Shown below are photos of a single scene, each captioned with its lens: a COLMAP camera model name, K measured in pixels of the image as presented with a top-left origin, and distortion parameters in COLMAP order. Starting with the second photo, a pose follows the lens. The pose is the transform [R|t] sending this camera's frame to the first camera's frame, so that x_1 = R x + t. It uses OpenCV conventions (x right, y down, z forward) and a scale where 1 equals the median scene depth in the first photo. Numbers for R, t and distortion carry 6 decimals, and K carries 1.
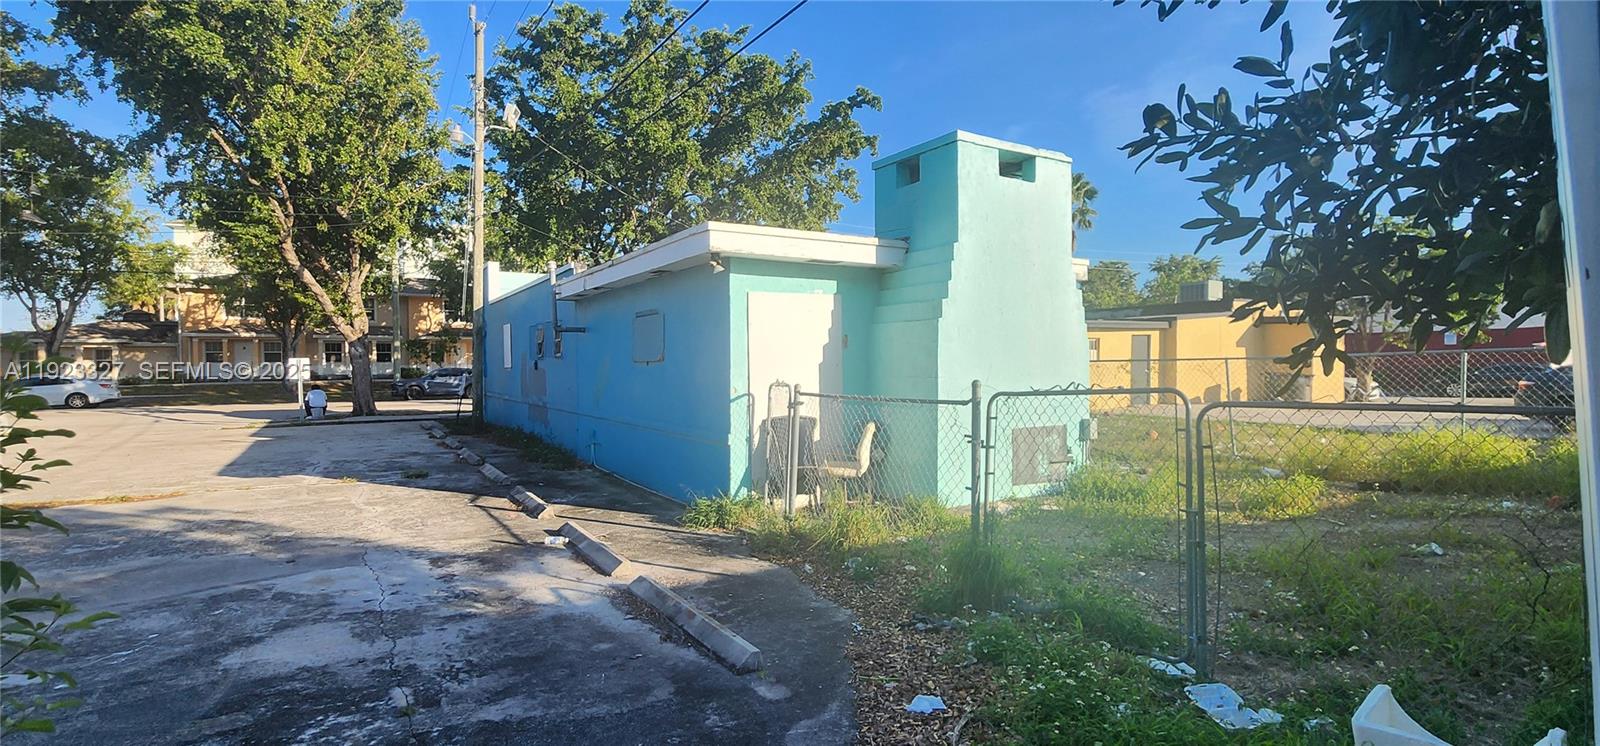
lens RADIAL K [[722.7, 0, 800.0], [0, 722.7, 373.0], [0, 0, 1]] dist [0.000375, 0.000096]
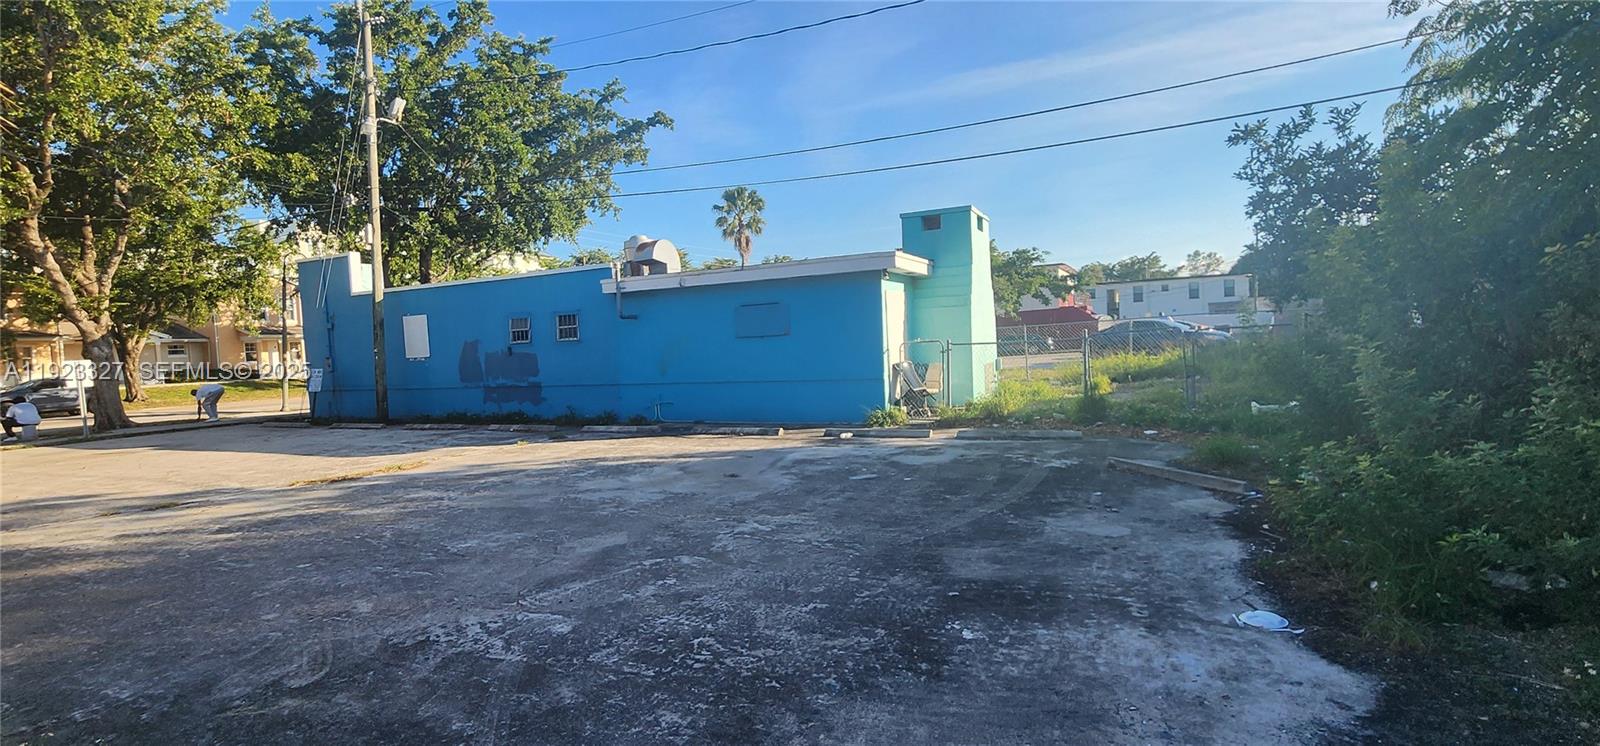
lens RADIAL K [[722.7, 0, 800.0], [0, 722.7, 373.0], [0, 0, 1]] dist [0.000375, 0.000096]
pose [[0.849799, -0.055856, 0.524140, -0.863514], [0.048013, 0.998438, 0.028557, 0.019441], [-0.524916, 0.000898, 0.851153, -0.275725]]
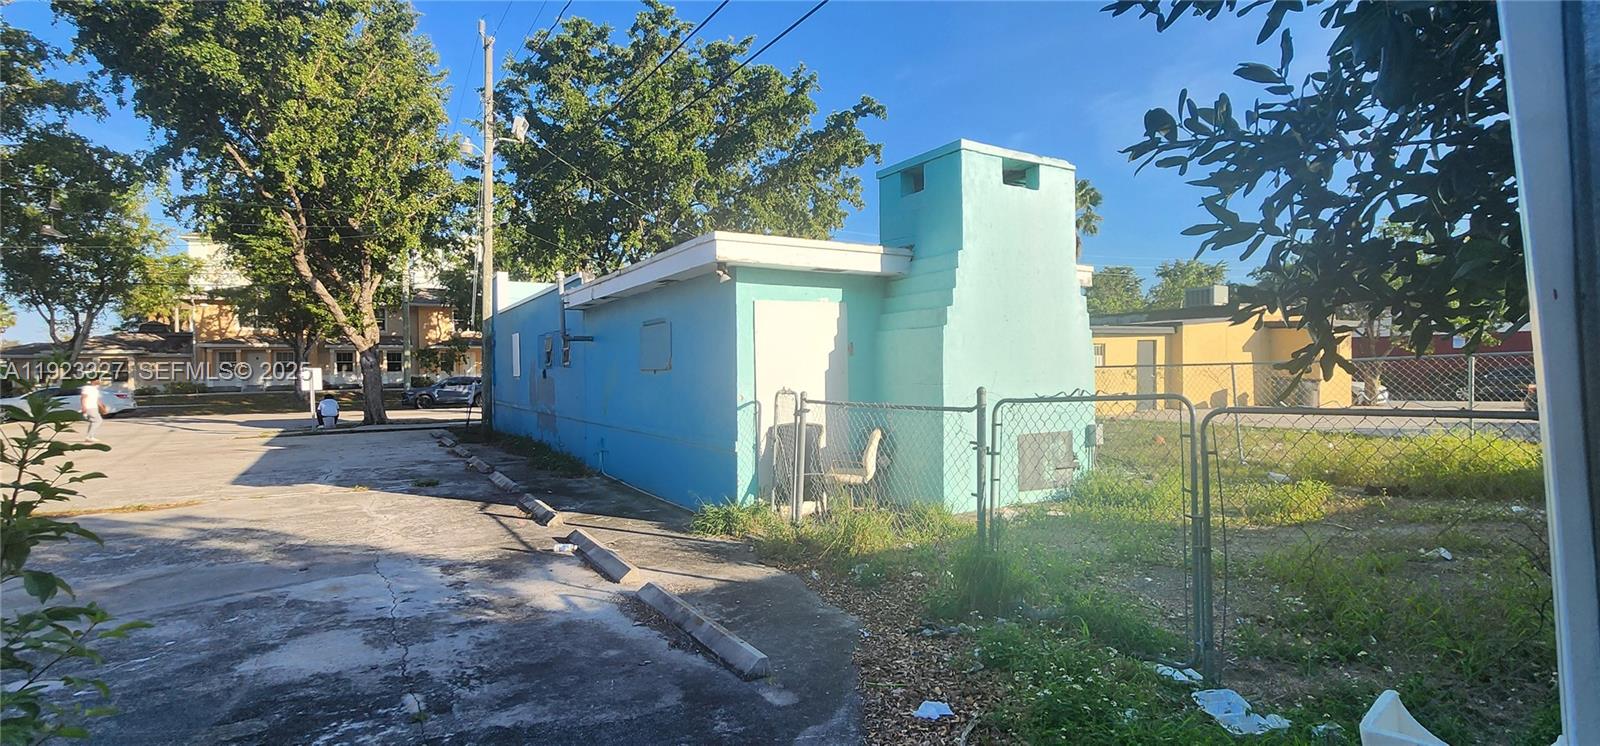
lens RADIAL K [[720.0, 0, 800.0], [0, 720.0, 373.0], [0, 0, 1]] dist [-0.000482, -0.000072]
pose [[0.999947, -0.005231, -0.008824, 0.000410], [0.005147, 0.999941, -0.009617, -0.000674], [0.008874, 0.009572, 0.999915, -0.002761]]
